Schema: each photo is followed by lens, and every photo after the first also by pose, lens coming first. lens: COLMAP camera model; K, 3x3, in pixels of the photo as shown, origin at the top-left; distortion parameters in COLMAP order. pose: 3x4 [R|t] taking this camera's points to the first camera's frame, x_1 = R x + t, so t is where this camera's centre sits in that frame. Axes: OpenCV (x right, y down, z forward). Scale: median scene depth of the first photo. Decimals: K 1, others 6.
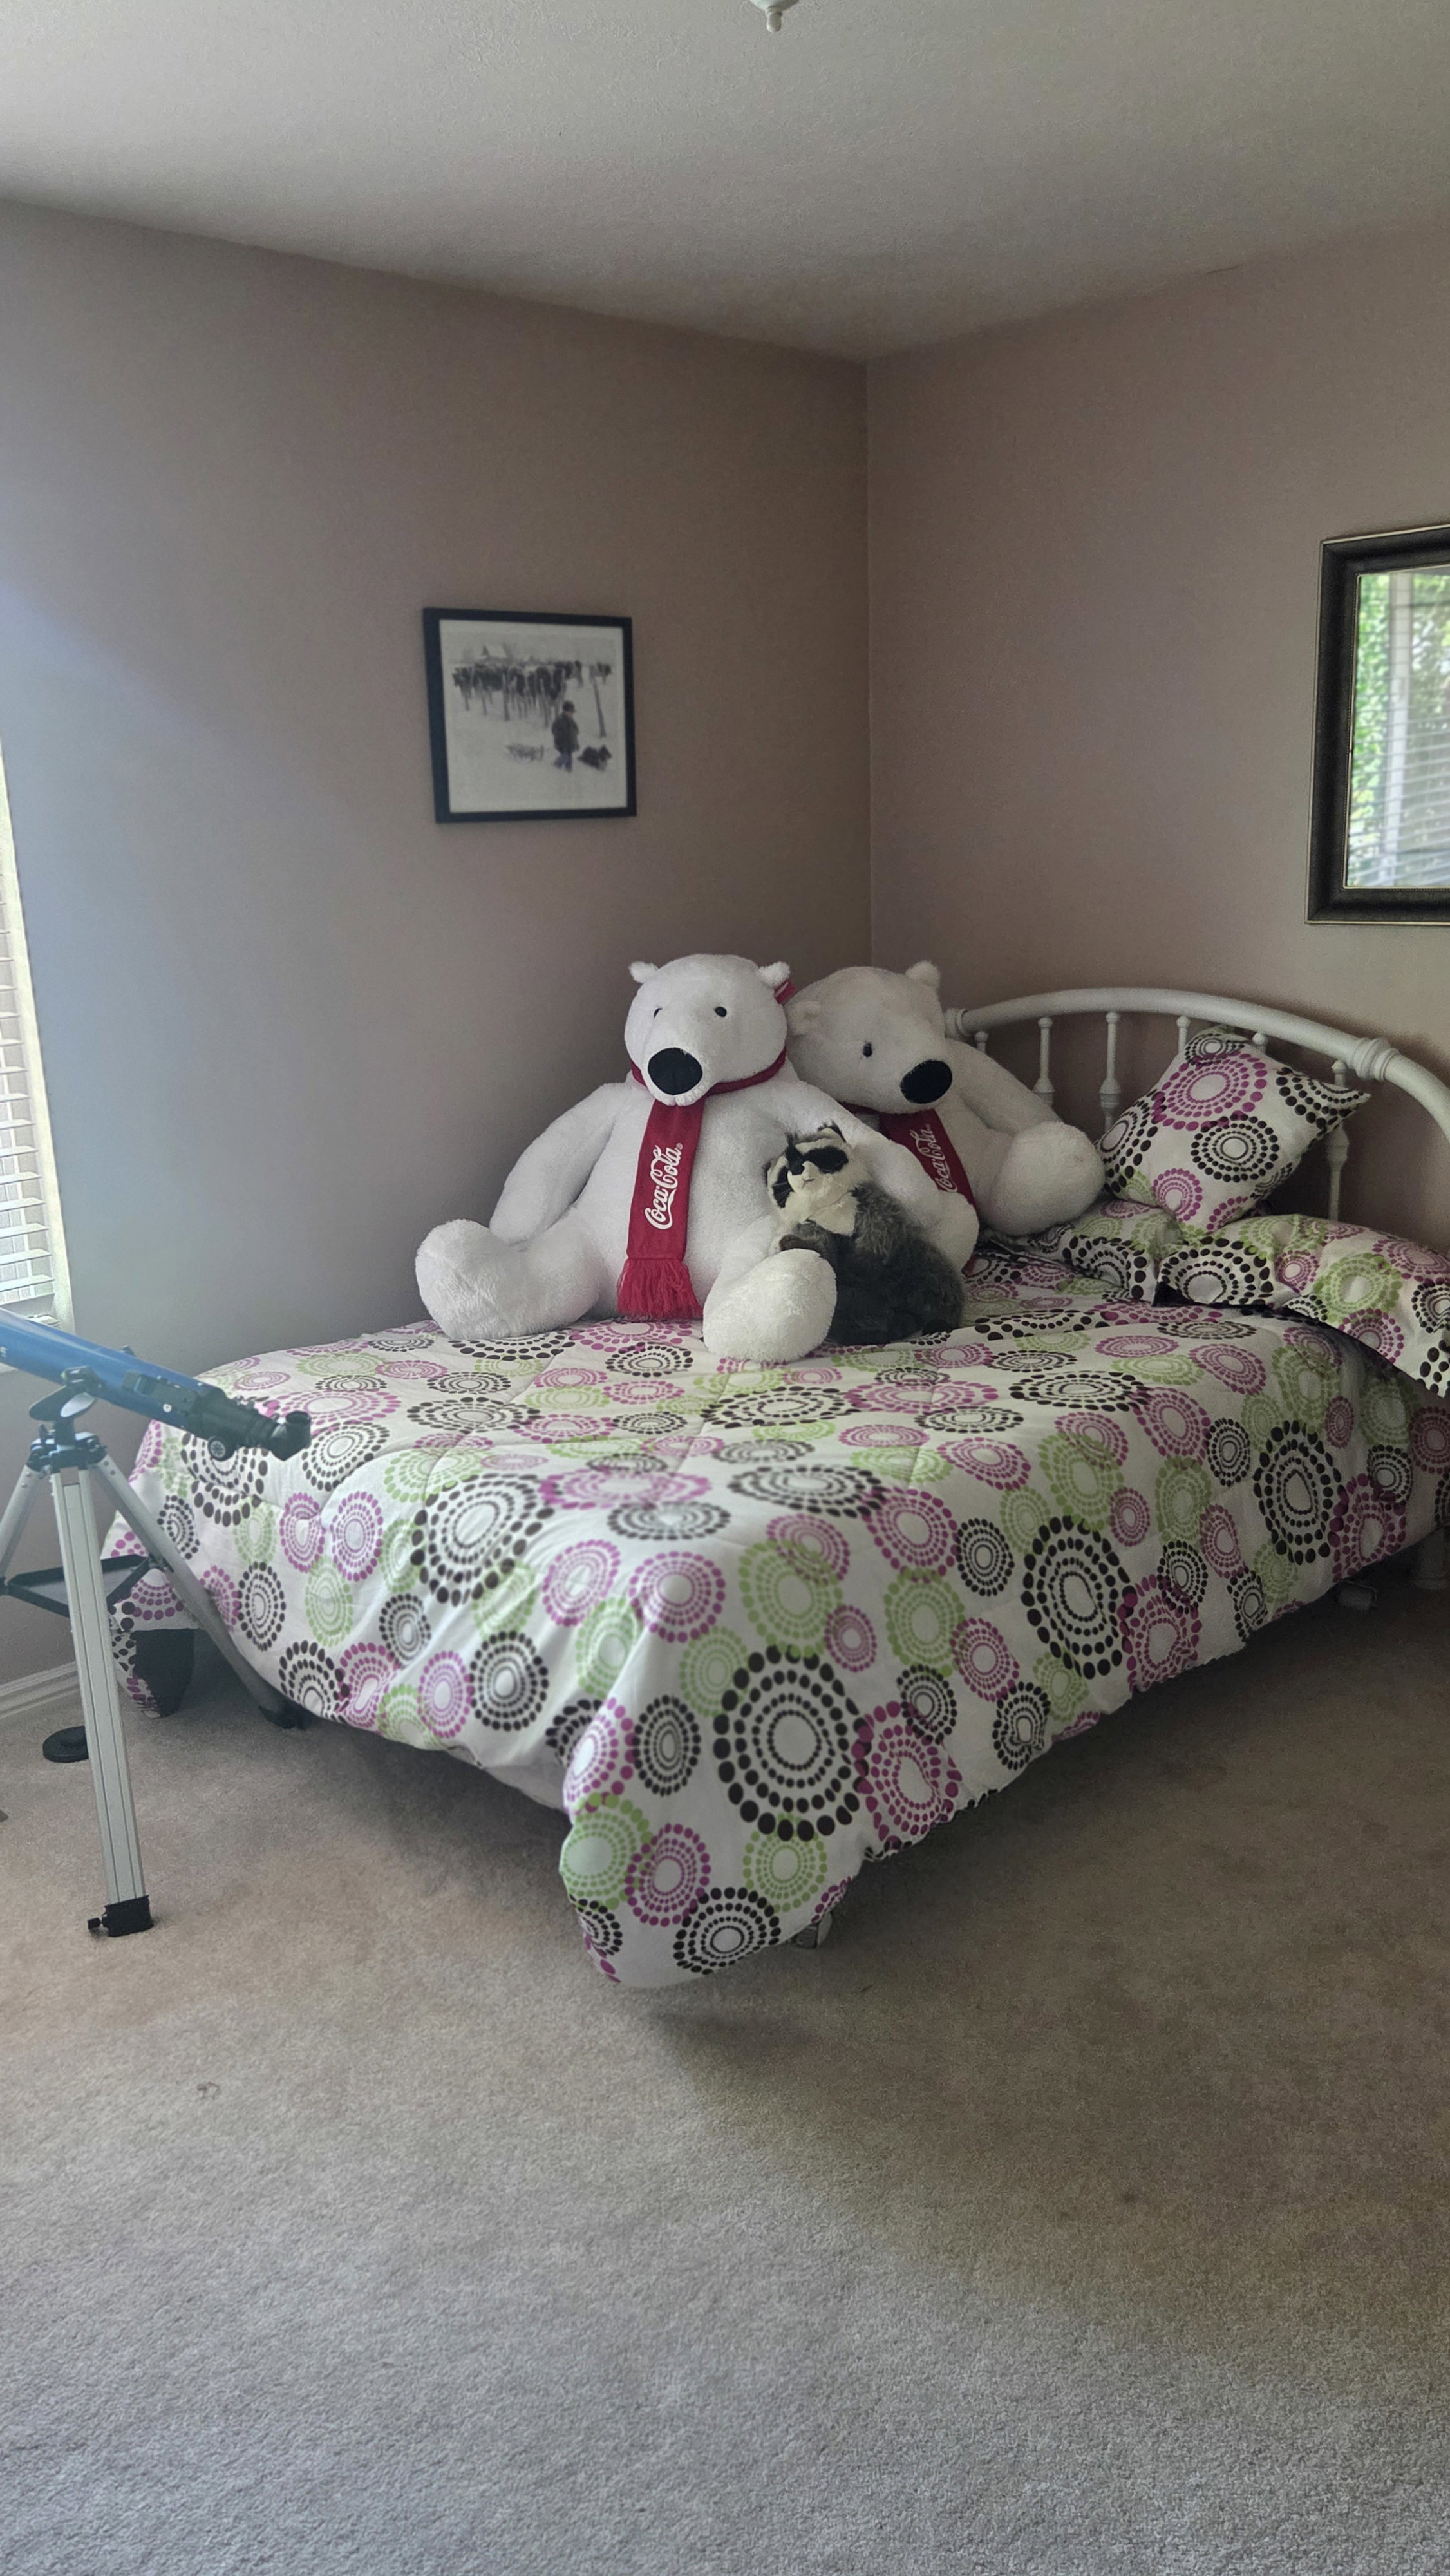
lens RADIAL K [[1891.6, 0, 724.5], [0, 1891.6, 1287.3], [0, 0, 1]] dist [0.000635, -0.000020]
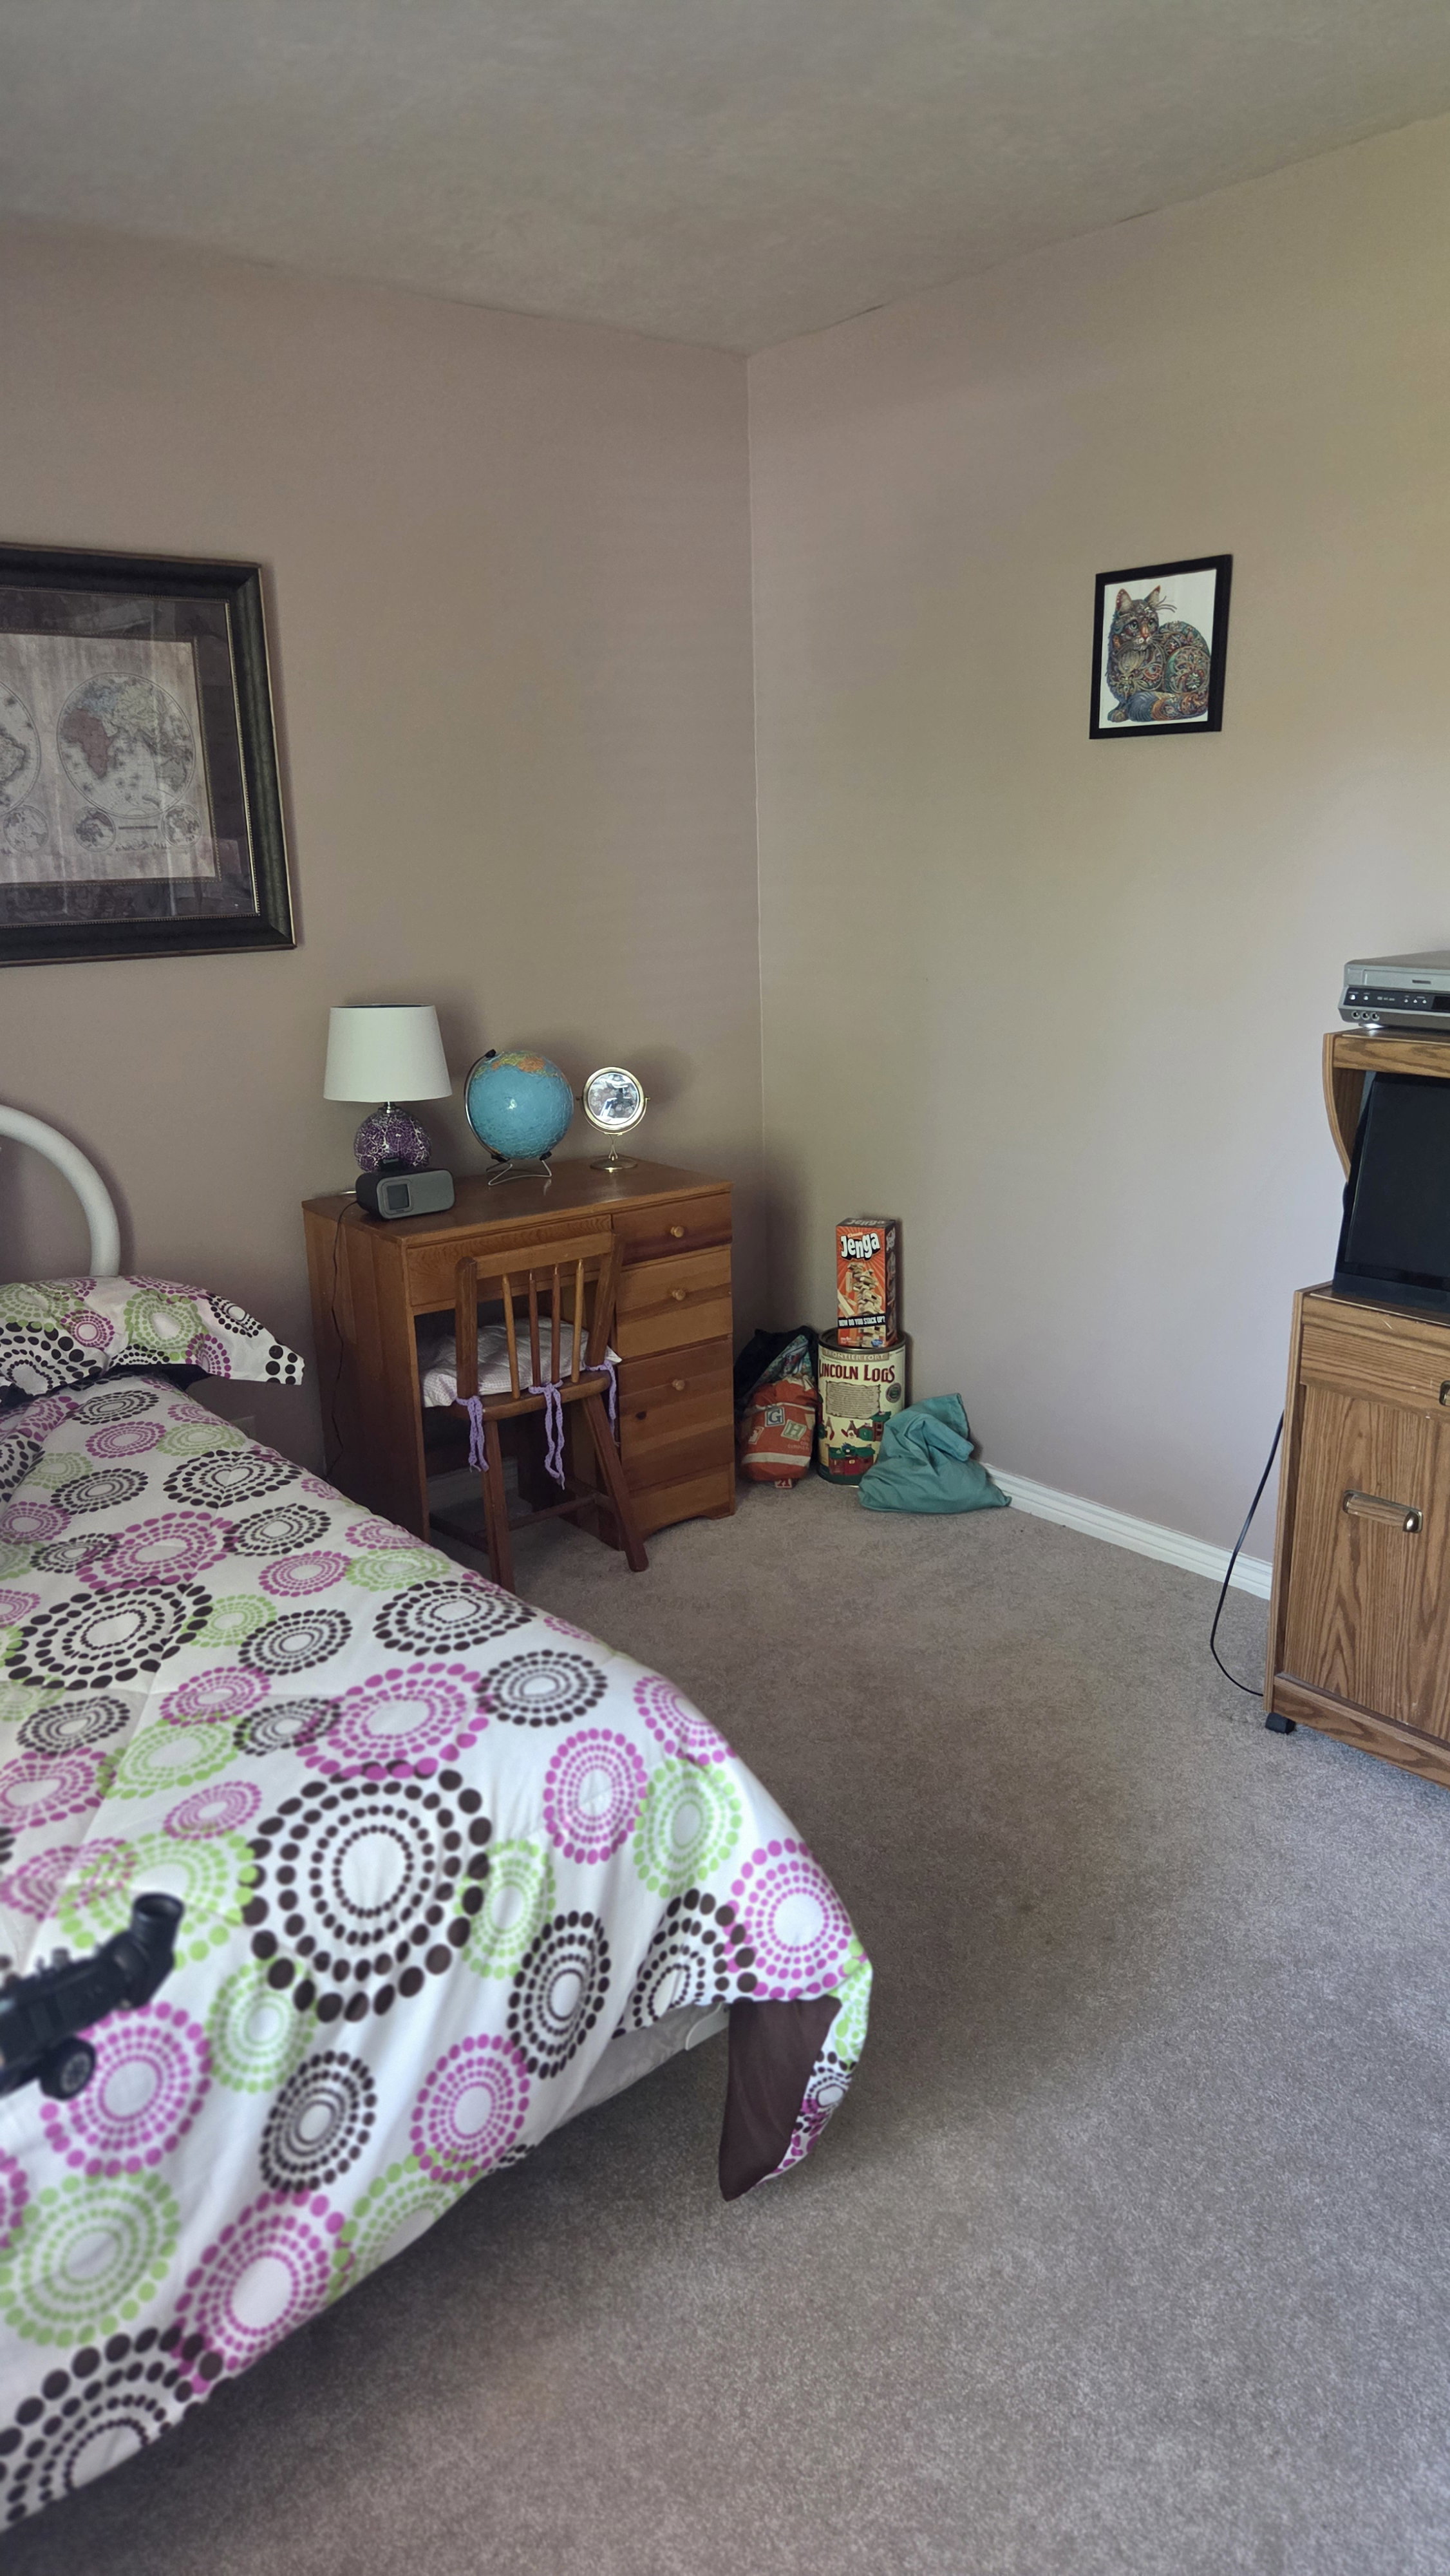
lens RADIAL K [[1695.2, 0, 727.0], [0, 1695.2, 1294.0], [0, 0, 1]] dist [0.000914, -0.005389]
pose [[0.069917, -0.227997, 0.971148, -0.621750], [0.262697, 0.943376, 0.202564, -0.143504], [-0.962342, 0.240955, 0.125852, 0.731968]]
